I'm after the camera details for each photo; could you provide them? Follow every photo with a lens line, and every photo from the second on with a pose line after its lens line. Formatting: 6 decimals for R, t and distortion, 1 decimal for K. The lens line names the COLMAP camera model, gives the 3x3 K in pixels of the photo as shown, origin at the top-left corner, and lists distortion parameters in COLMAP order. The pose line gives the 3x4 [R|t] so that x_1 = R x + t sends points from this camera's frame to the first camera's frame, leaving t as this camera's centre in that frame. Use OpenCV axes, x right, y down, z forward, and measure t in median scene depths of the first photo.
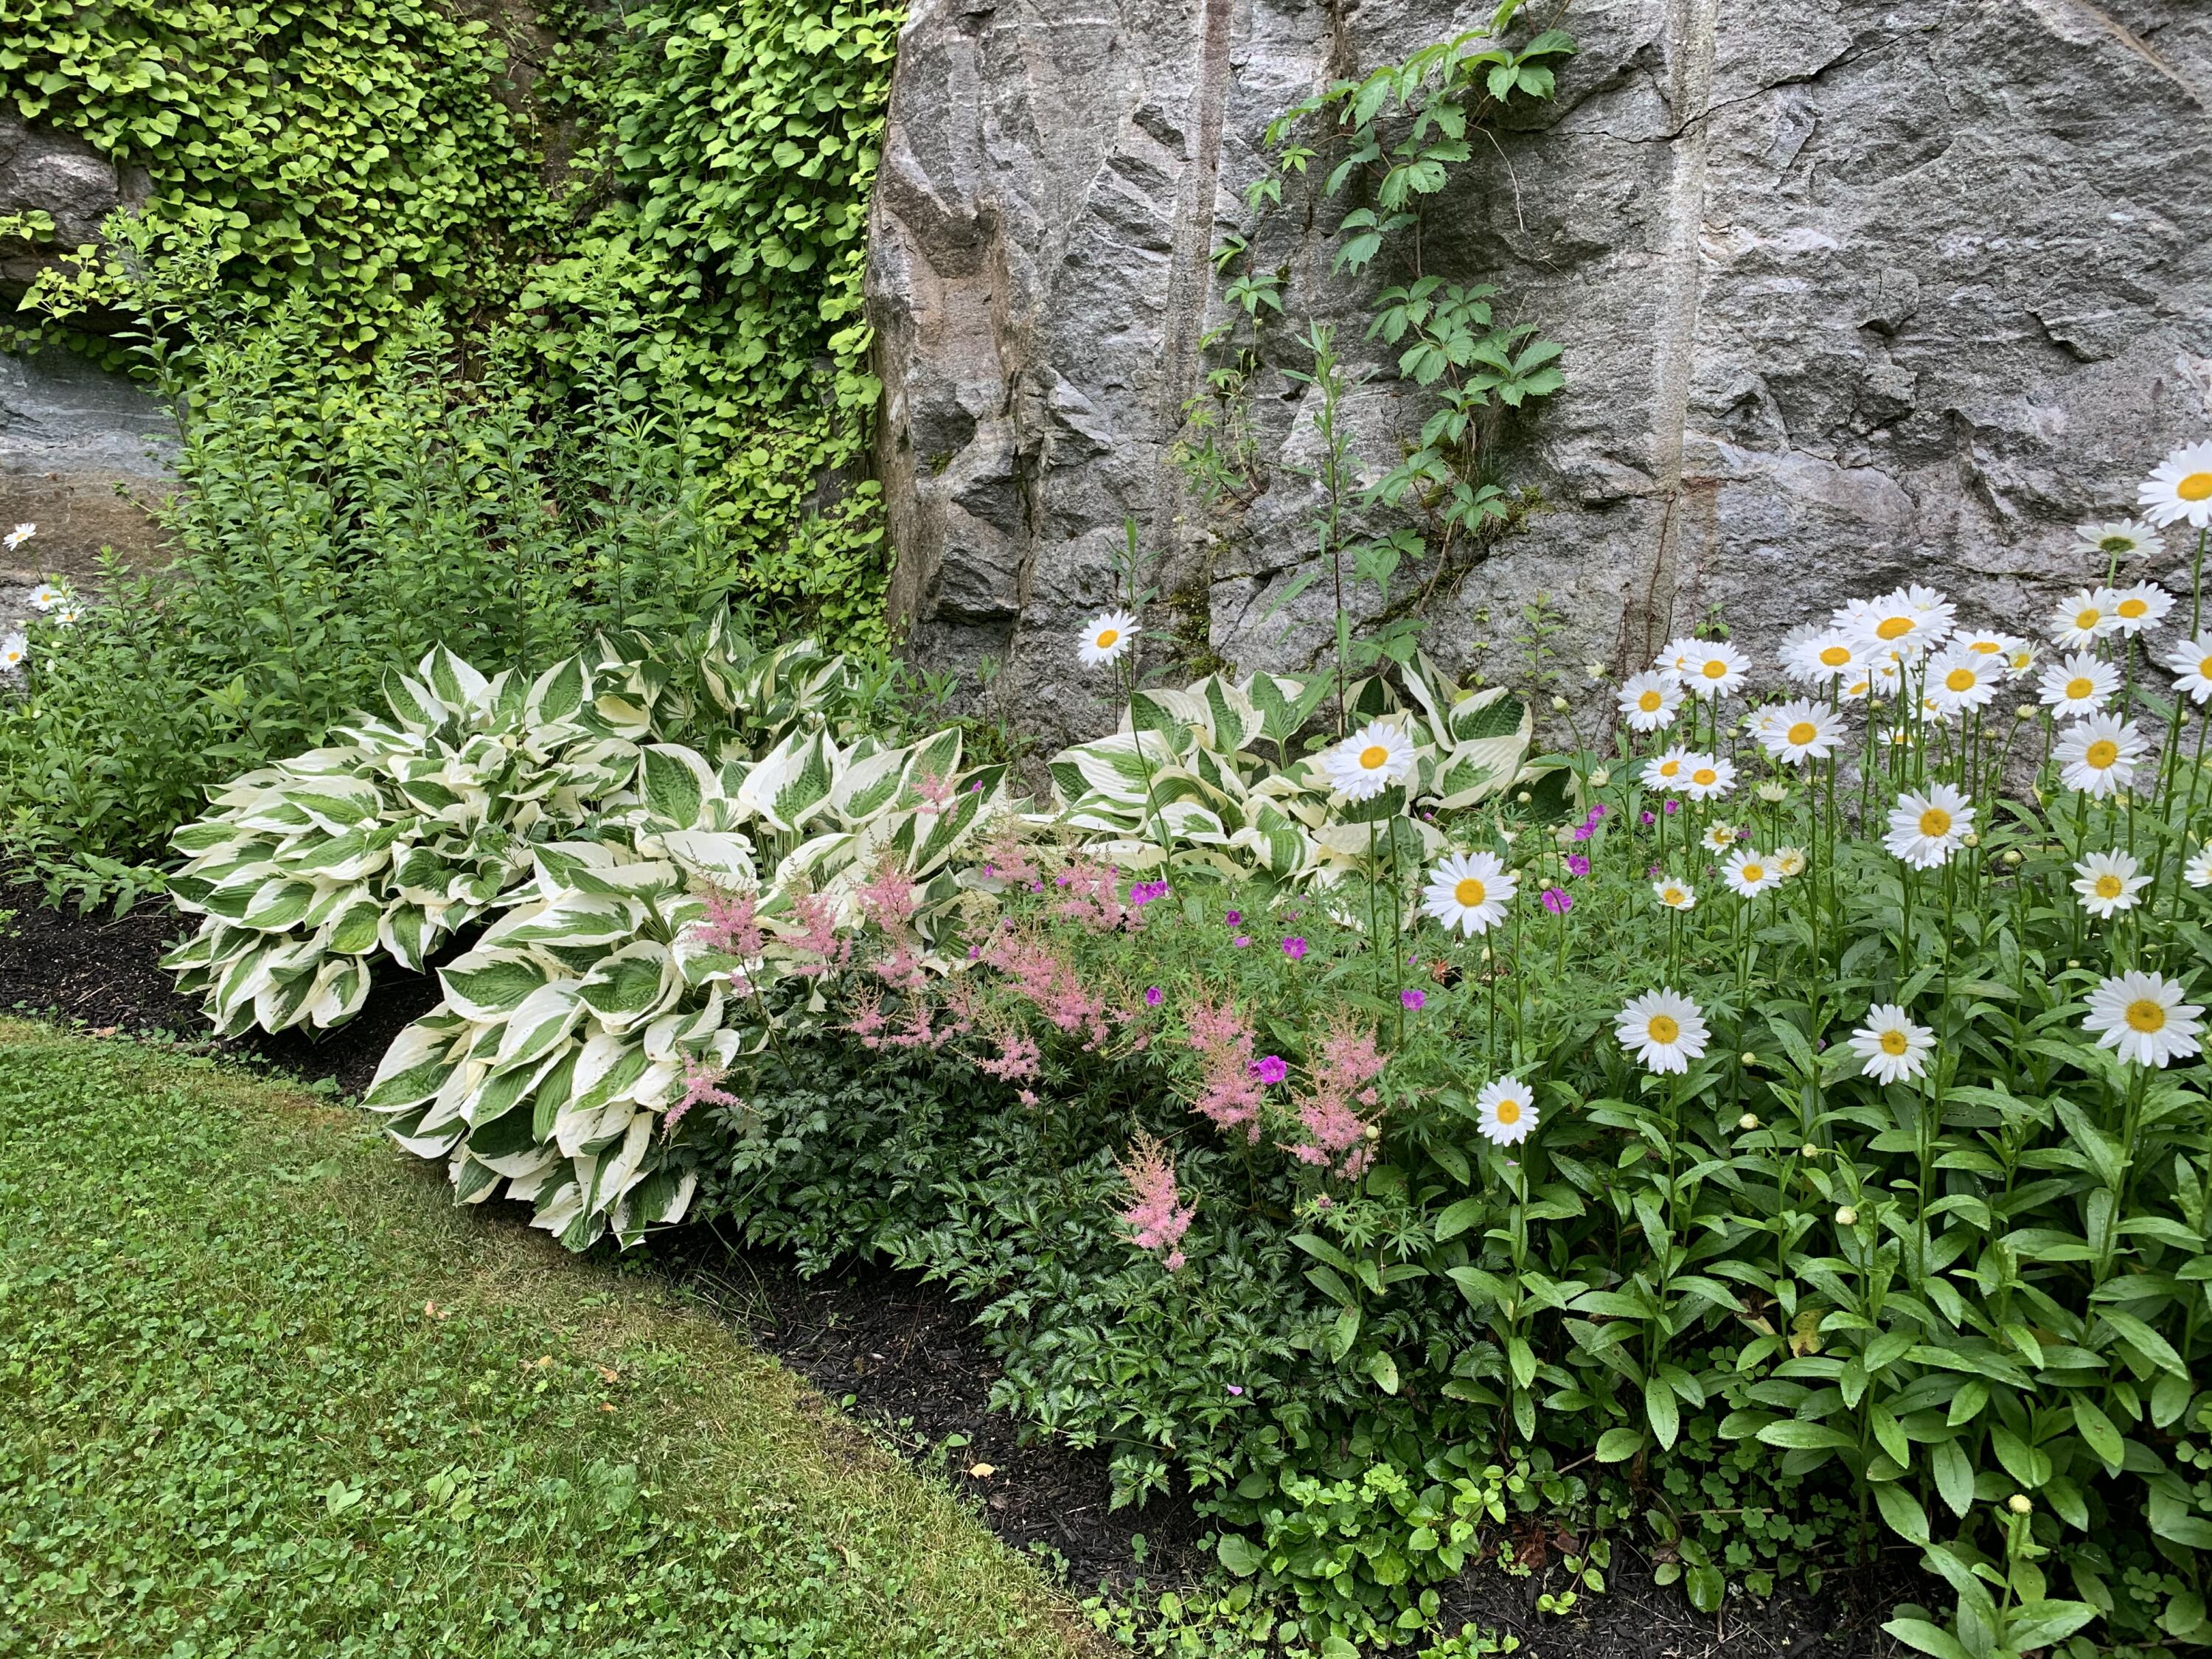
lens RADIAL K [[1665.3, 0, 1104.6], [0, 1665.3, 823.0], [0, 0, 1]] dist [0.016788, -0.005347]
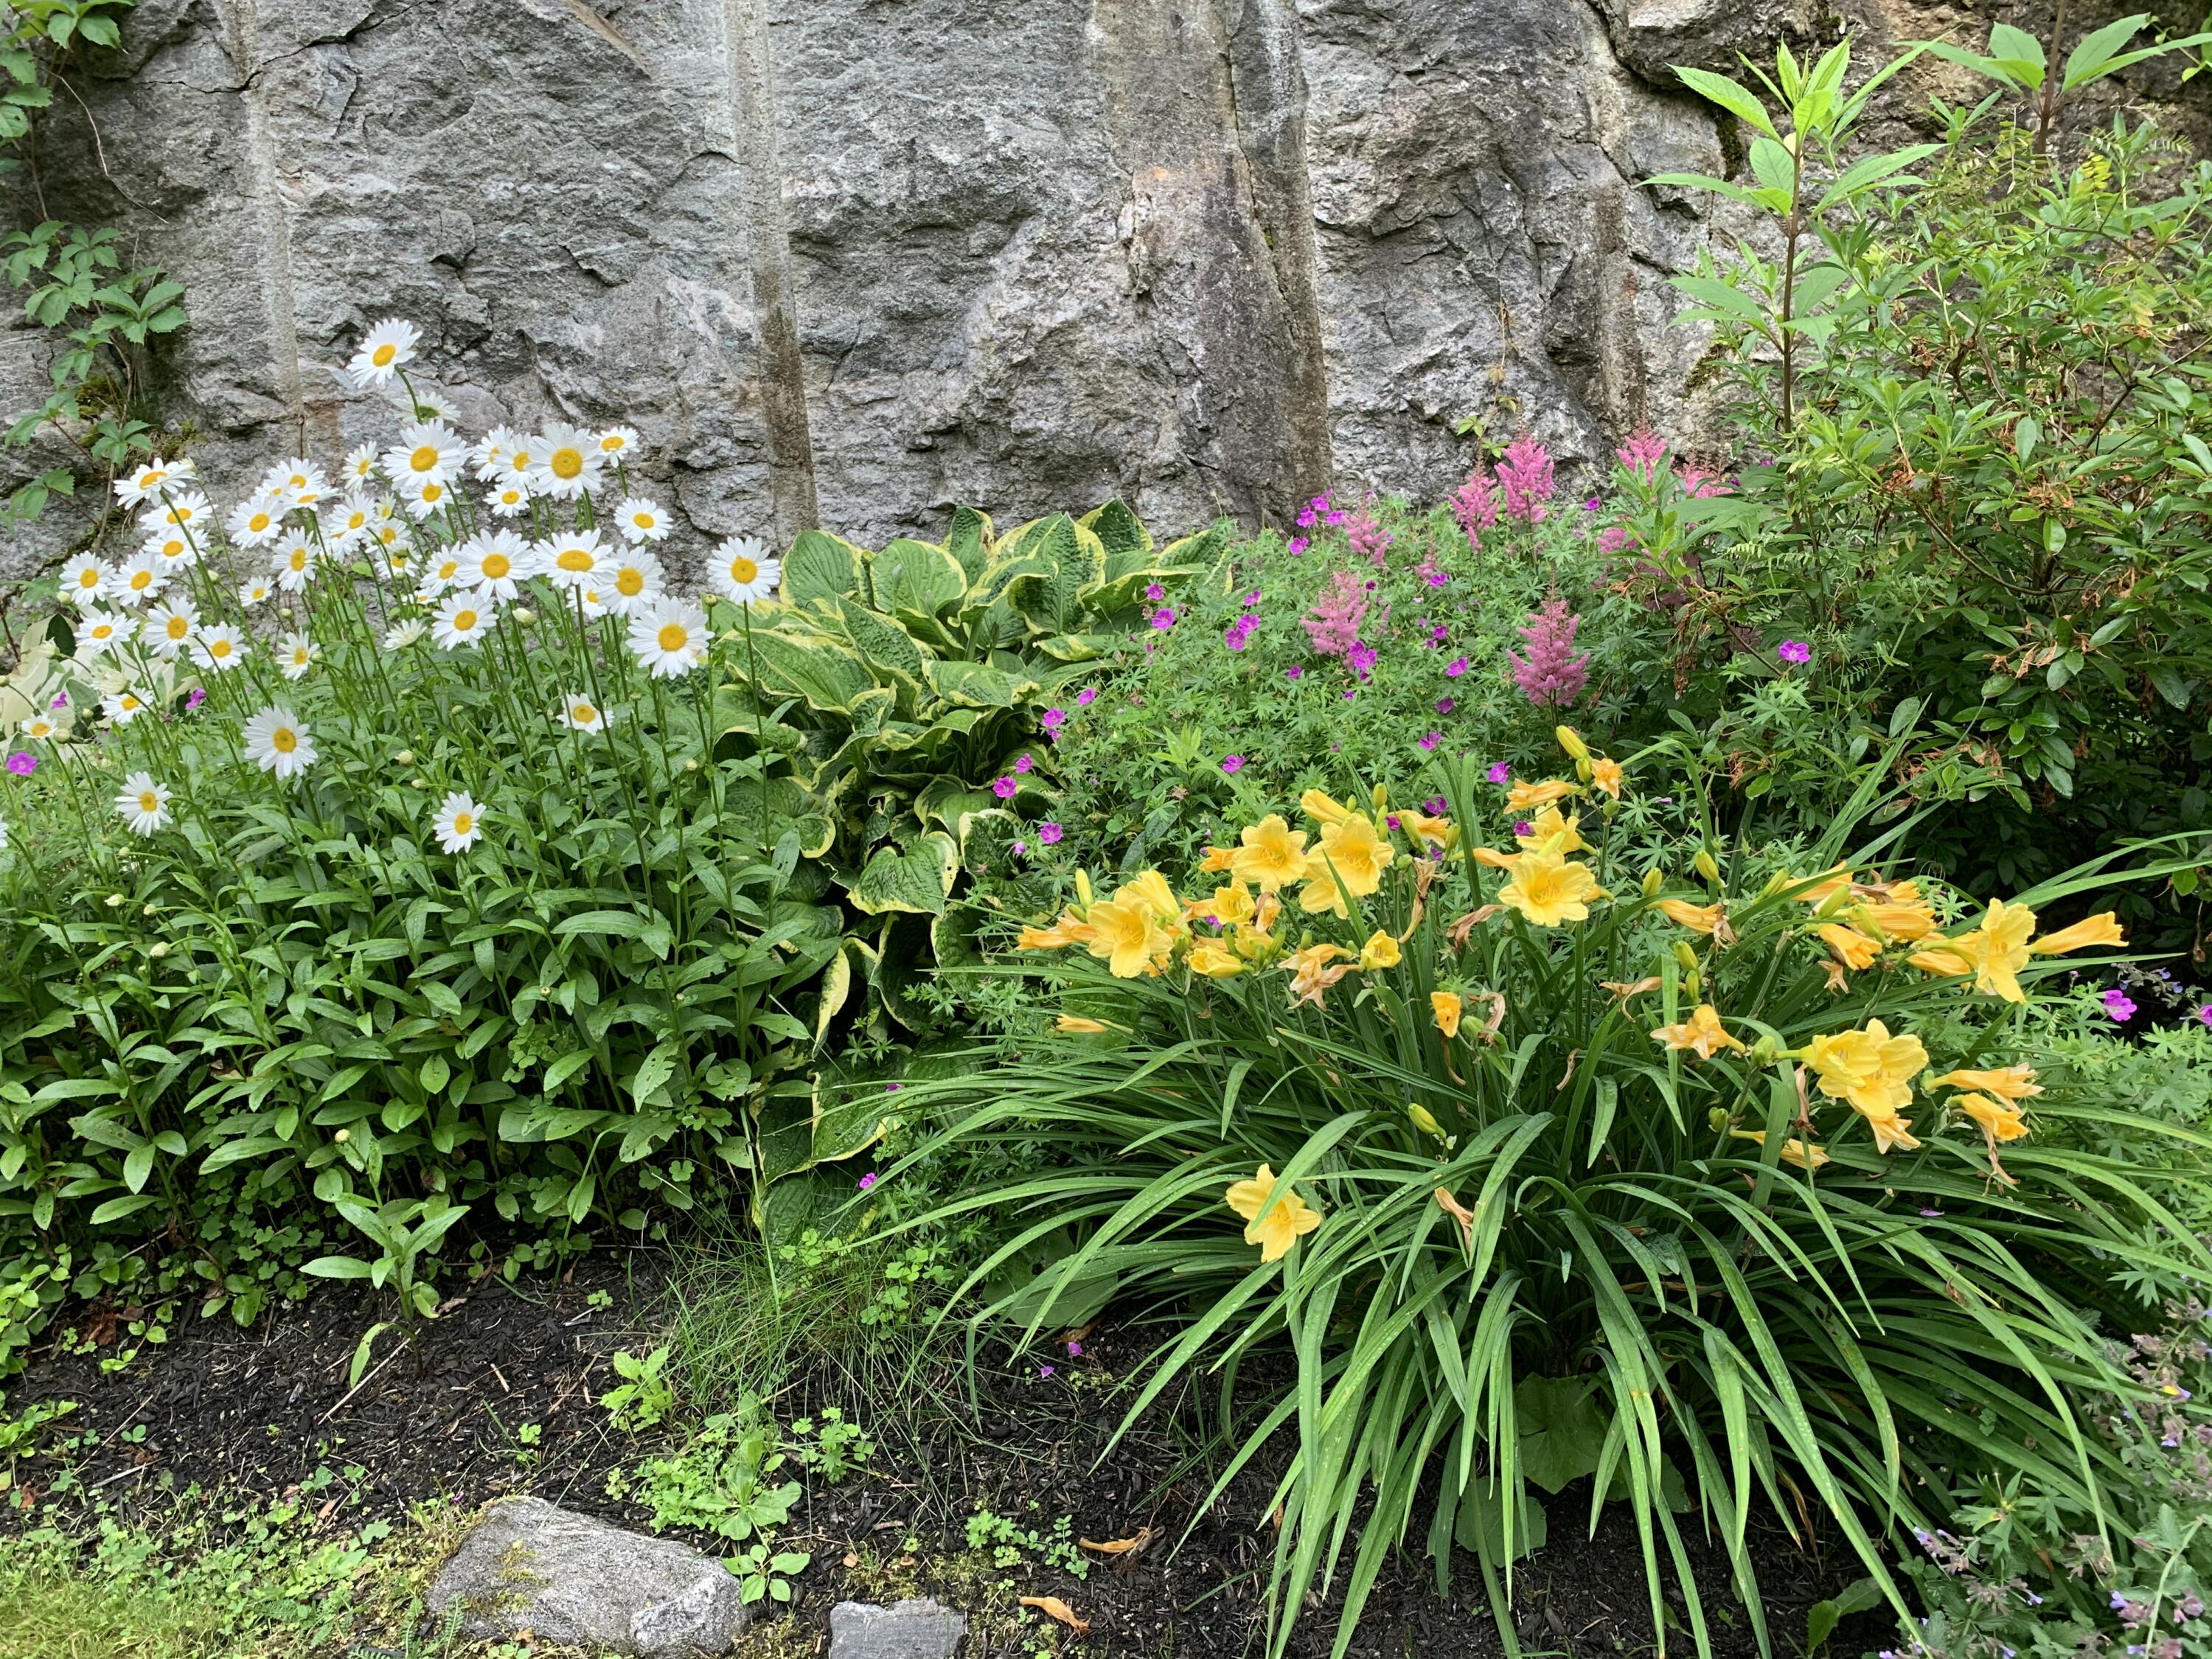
lens RADIAL K [[1665.3, 0, 1106.7], [0, 1665.3, 837.7], [0, 0, 1]] dist [0.016788, -0.005347]
pose [[0.872317, -0.177592, 0.455549, 0.261539], [0.166743, 0.983903, 0.064275, 0.096867], [-0.459631, 0.019892, 0.887887, -0.226034]]
